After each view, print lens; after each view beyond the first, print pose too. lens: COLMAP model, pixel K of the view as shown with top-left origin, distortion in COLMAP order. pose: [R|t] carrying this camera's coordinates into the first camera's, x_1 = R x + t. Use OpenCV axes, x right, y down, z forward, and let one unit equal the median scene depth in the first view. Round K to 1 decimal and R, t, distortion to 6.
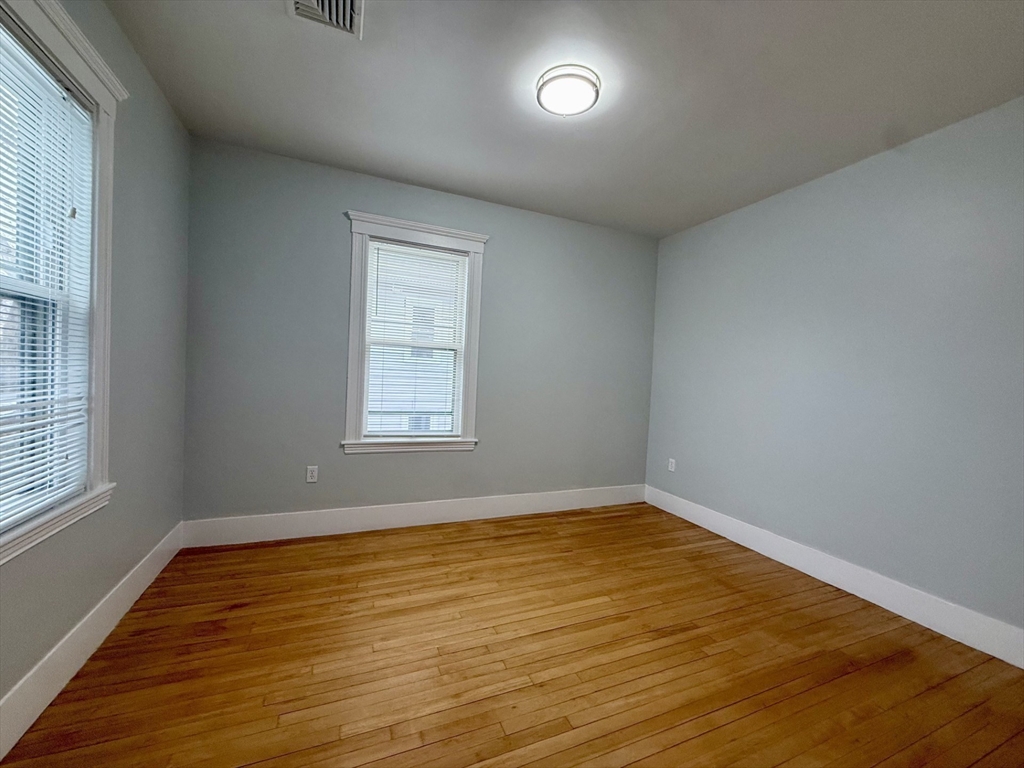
lens RADIAL K [[407.7, 0, 510.6], [0, 407.7, 385.0], [0, 0, 1]] dist [-0.004160, 0.000002]
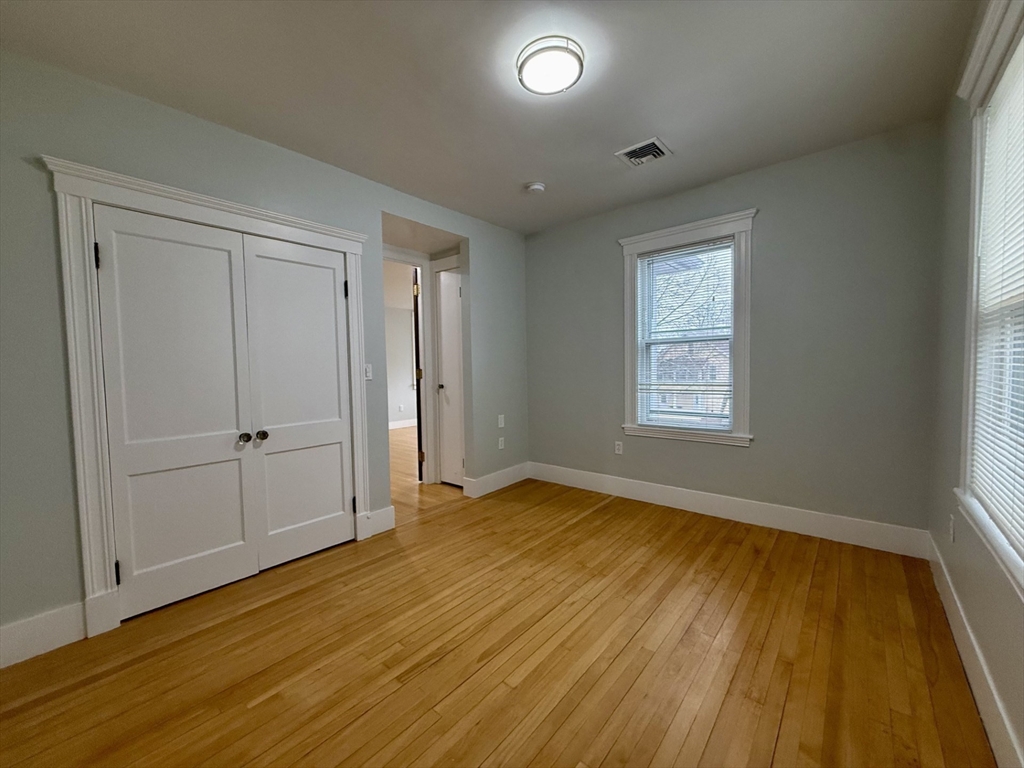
lens RADIAL K [[407.7, 0, 510.7], [0, 407.7, 385.8], [0, 0, 1]] dist [-0.004160, 0.000002]
pose [[-0.893870, -0.004633, -0.448303, 0.626875], [-0.030551, 0.998252, 0.050600, -0.028183], [0.447284, 0.058926, -0.892448, 1.798699]]
